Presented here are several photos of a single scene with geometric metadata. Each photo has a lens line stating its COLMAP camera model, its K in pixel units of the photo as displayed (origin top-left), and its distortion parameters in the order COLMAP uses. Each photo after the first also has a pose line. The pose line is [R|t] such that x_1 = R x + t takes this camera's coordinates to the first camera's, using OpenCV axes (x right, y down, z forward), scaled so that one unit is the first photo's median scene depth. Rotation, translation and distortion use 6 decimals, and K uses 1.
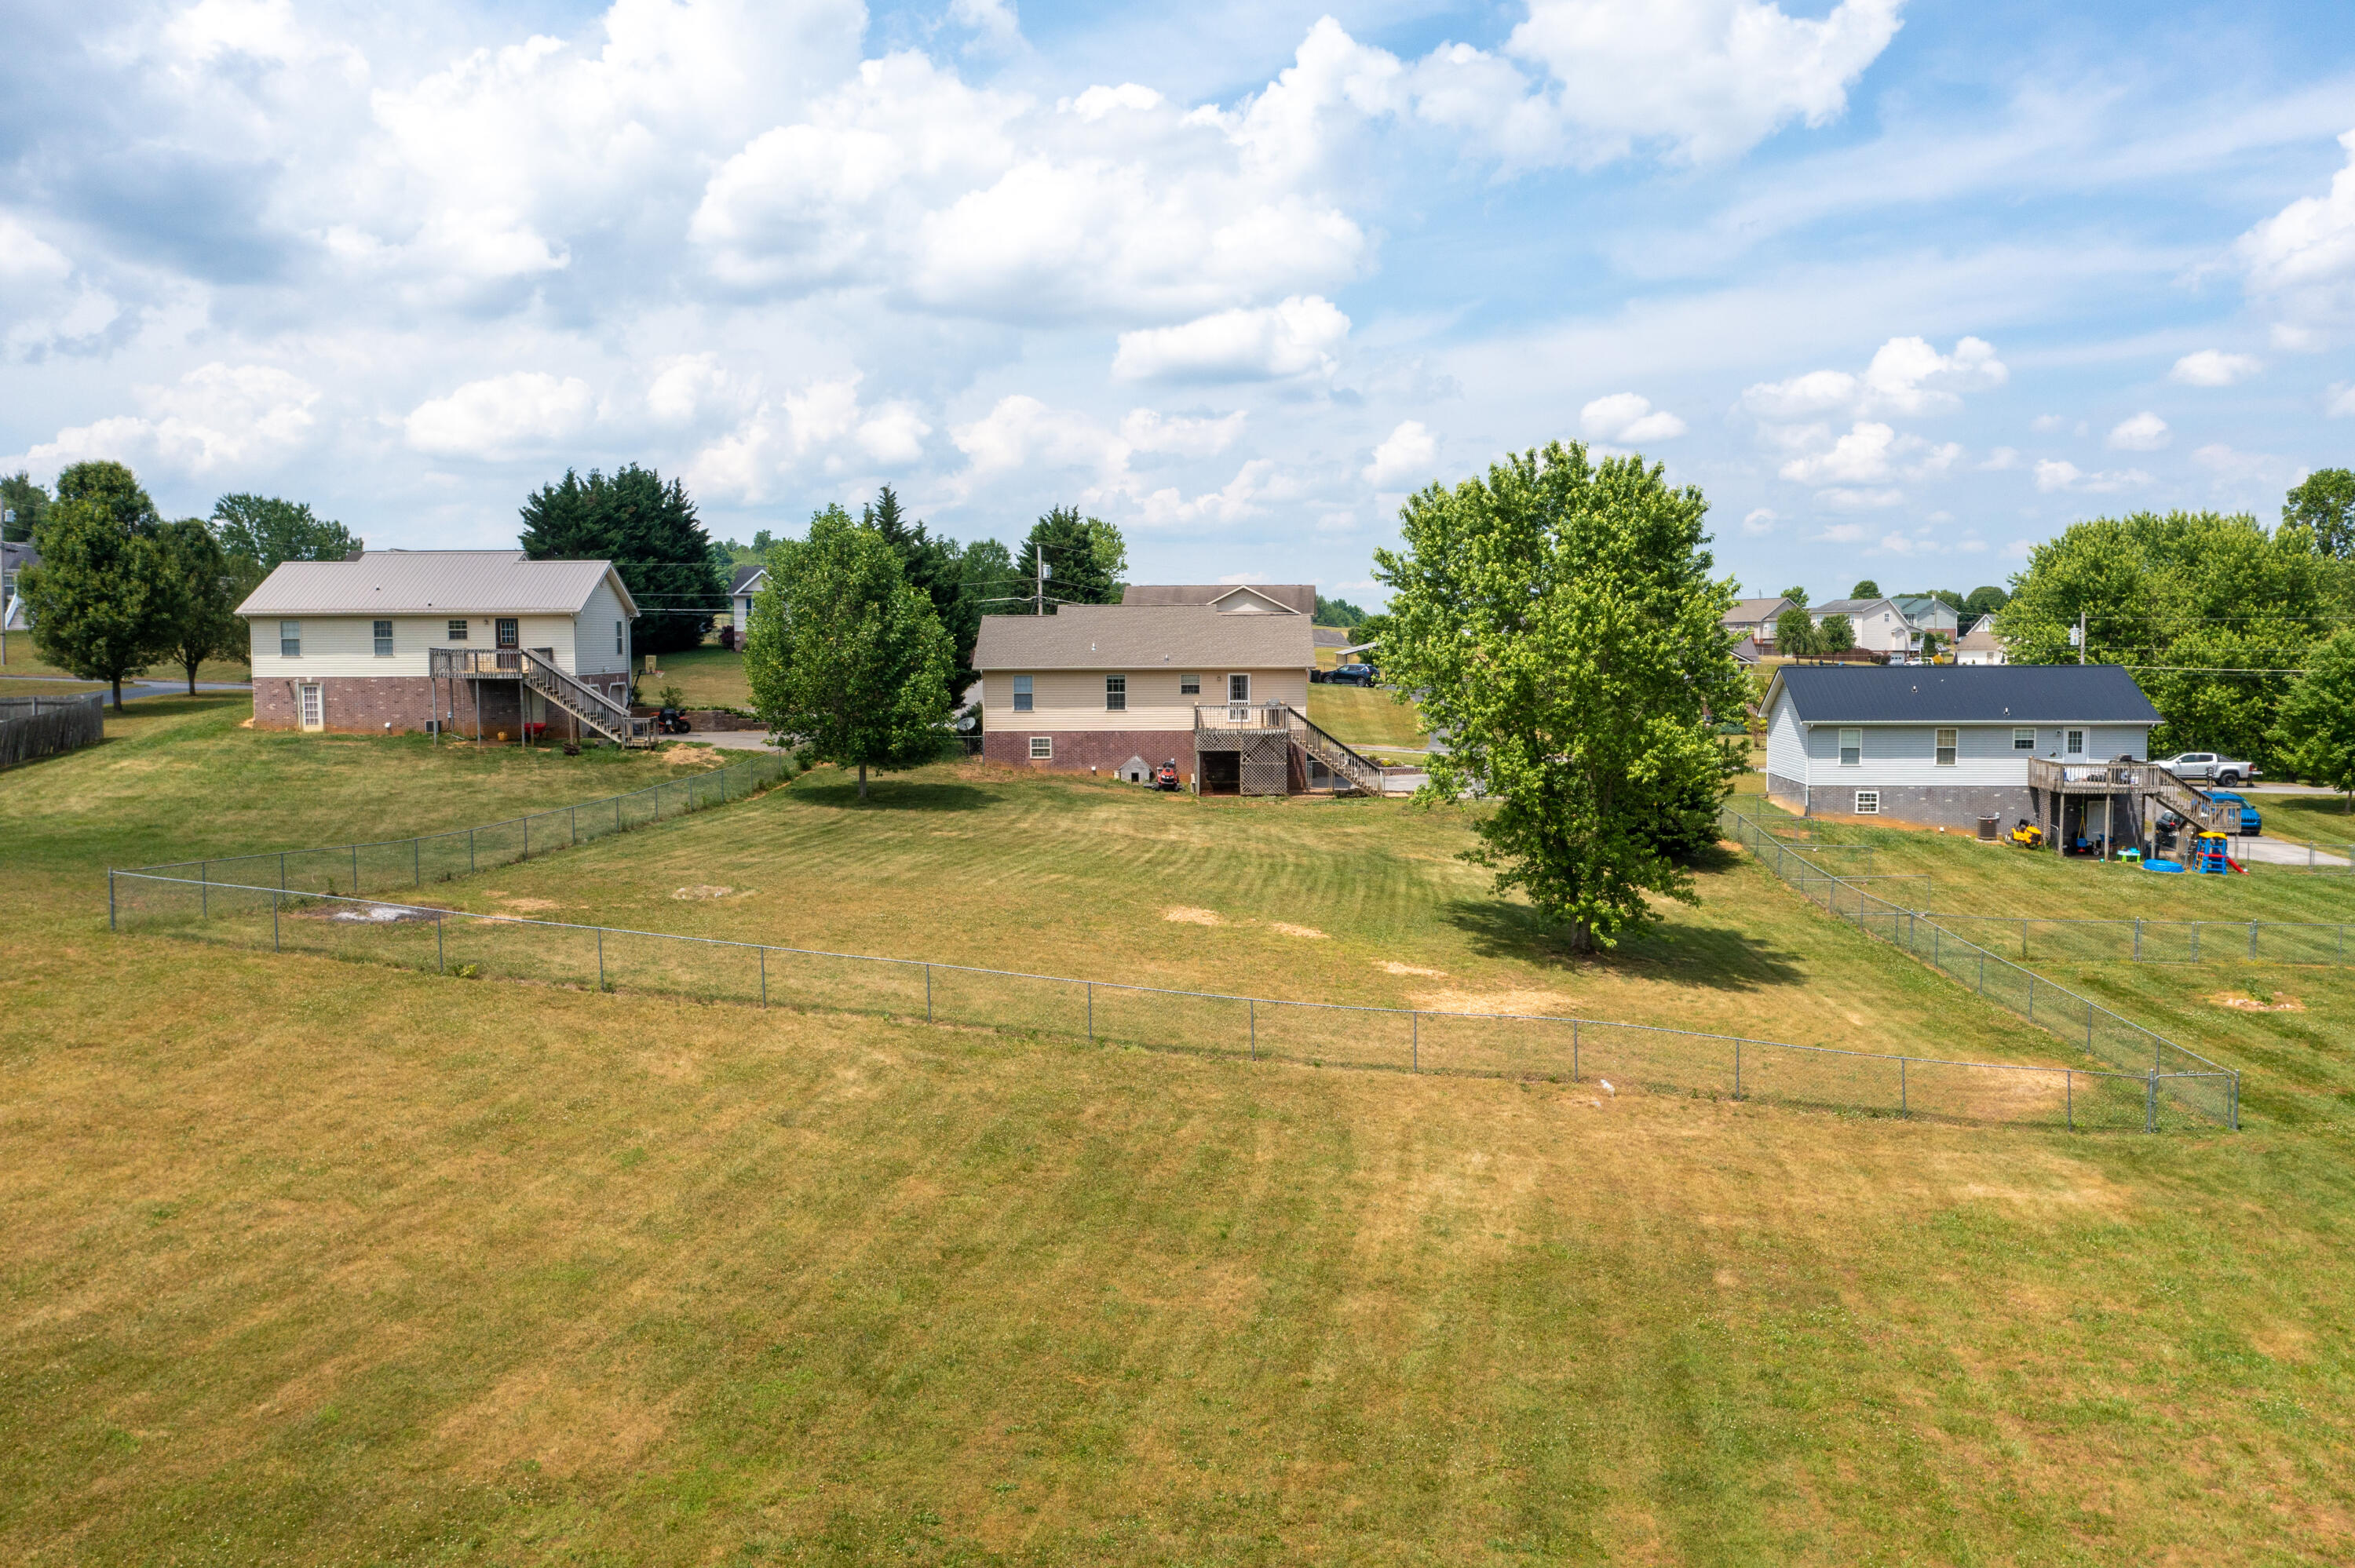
lens RADIAL K [[1876.5, 0, 1180.9], [0, 1876.5, 782.4], [0, 0, 1]] dist [-0.003597, 0.002854]
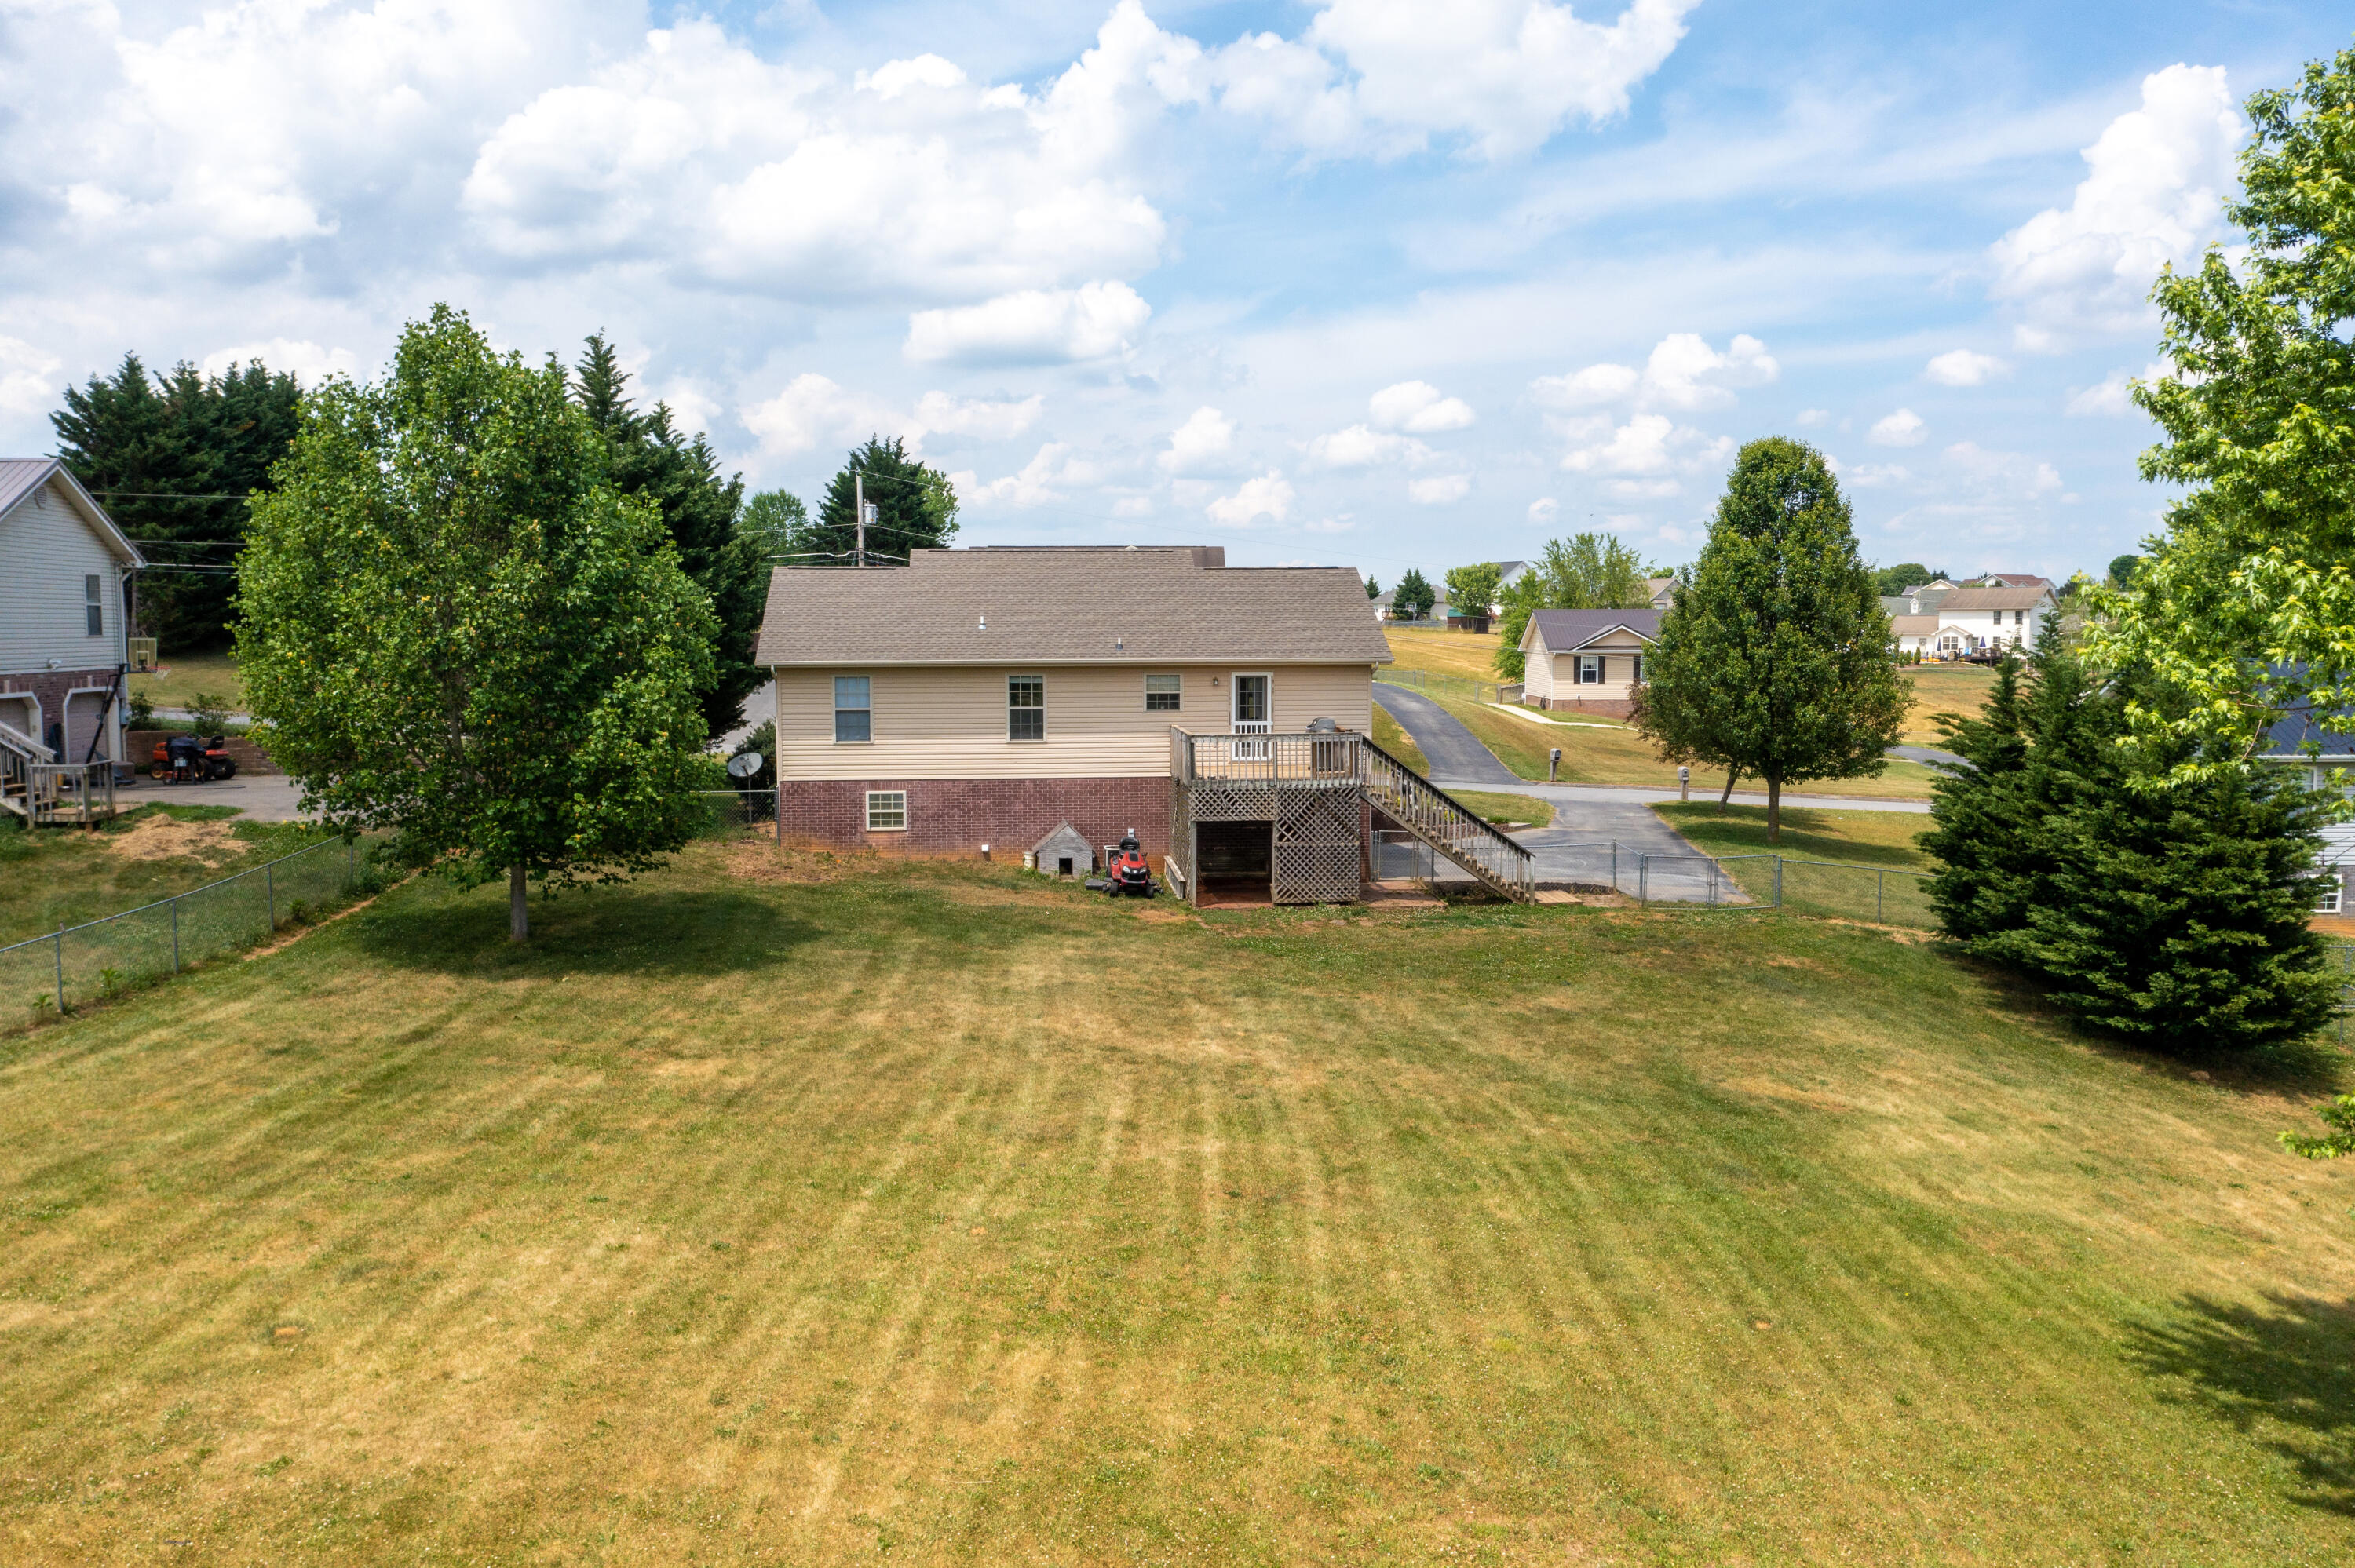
lens RADIAL K [[1878.1, 0, 1180.8], [0, 1878.1, 785.3], [0, 0, 1]] dist [-0.001919, 0.003042]
pose [[0.994088, -0.006244, 0.108394, -0.049057], [0.005322, 0.999947, 0.008796, -0.029996], [-0.108444, -0.008167, 0.994069, 0.455341]]
